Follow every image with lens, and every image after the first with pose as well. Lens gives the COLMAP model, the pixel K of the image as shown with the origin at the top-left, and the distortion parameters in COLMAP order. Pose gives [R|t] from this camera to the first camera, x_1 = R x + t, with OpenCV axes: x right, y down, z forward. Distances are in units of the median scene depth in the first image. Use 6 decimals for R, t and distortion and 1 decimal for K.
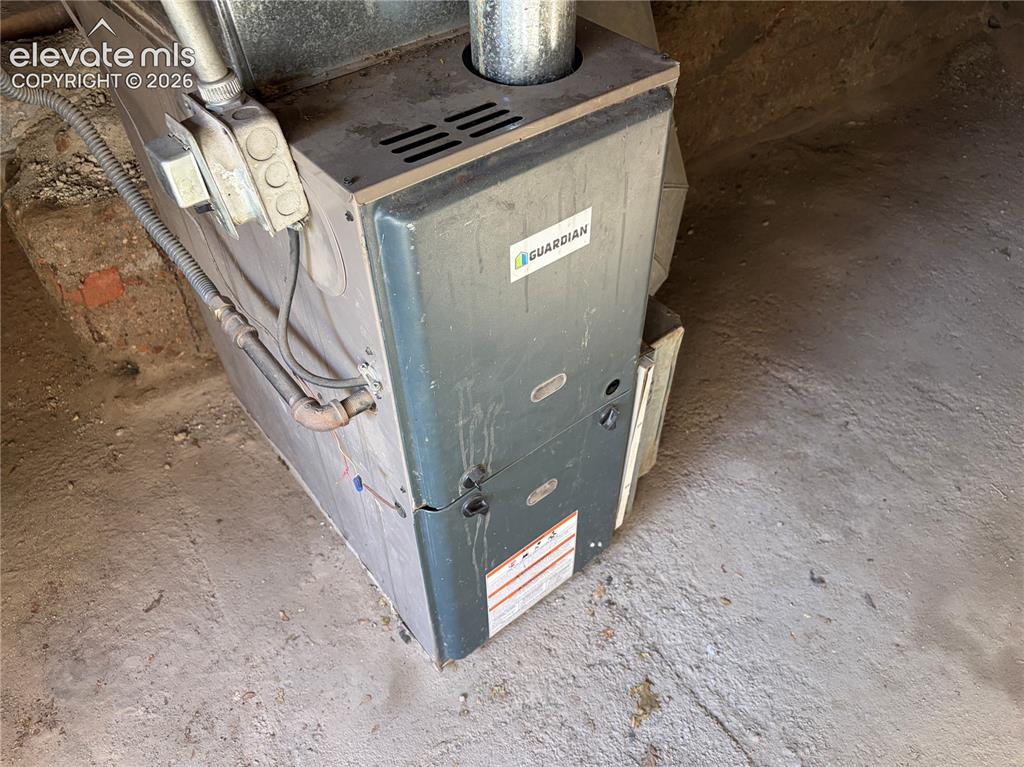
lens RADIAL K [[763.3, 0, 512.7], [0, 763.3, 384.3], [0, 0, 1]] dist [0.015641, -0.008026]
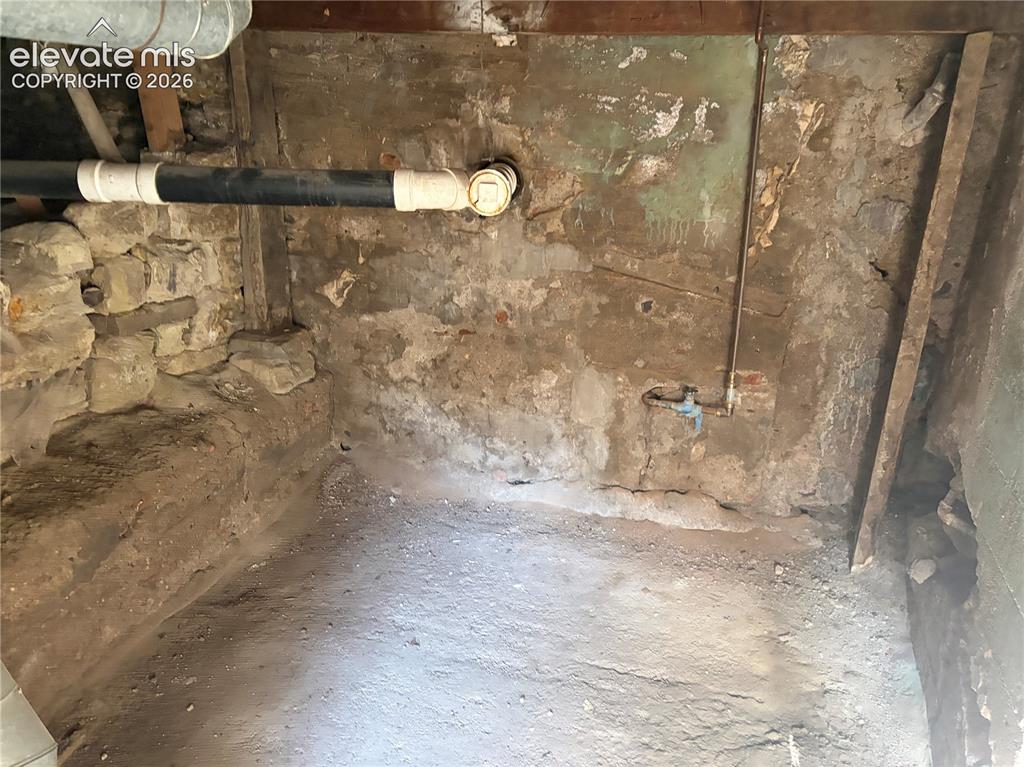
lens RADIAL K [[763.3, 0, 513.0], [0, 763.3, 383.8], [0, 0, 1]] dist [0.015641, -0.008026]
pose [[0.770870, -0.186319, 0.609134, 0.132726], [0.442342, 0.844675, -0.301427, -0.084693], [-0.458359, 0.501807, 0.733551, -0.069593]]
